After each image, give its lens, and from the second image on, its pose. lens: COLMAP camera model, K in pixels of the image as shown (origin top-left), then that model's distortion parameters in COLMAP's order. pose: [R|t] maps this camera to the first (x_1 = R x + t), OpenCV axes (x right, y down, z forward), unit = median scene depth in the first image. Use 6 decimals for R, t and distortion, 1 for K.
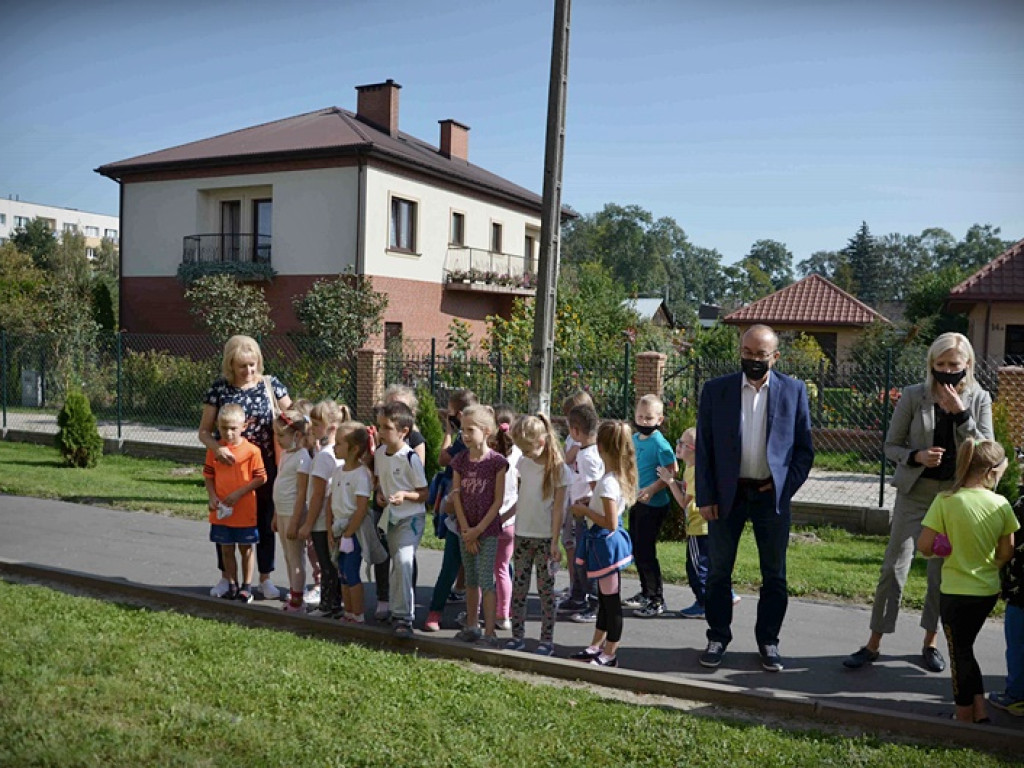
lens RADIAL K [[907.4, 0, 479.6], [0, 907.4, 364.8], [0, 0, 1]] dist [-0.113679, 0.007406]
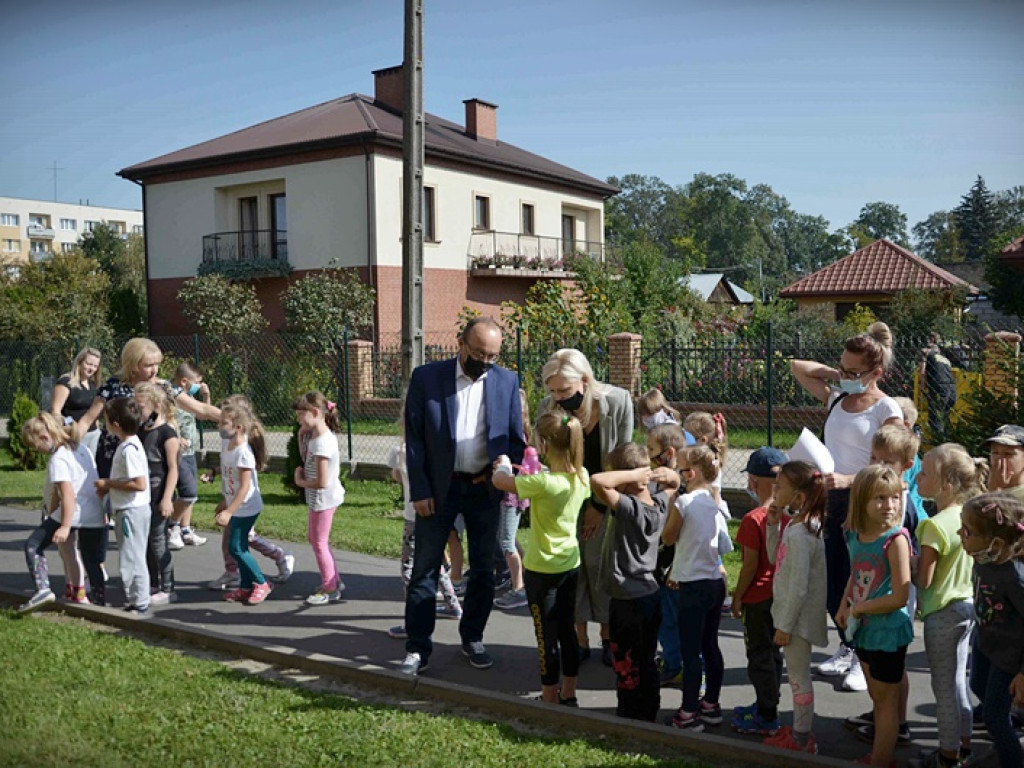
lens RADIAL K [[962.2, 0, 511.3], [0, 962.2, 368.3], [0, 0, 1]] dist [-0.110268, 0.110372]
pose [[0.993541, -0.039659, -0.106320, 0.106902], [0.041373, 0.999046, 0.013957, 0.002179], [0.105665, -0.018265, 0.994234, -0.013829]]
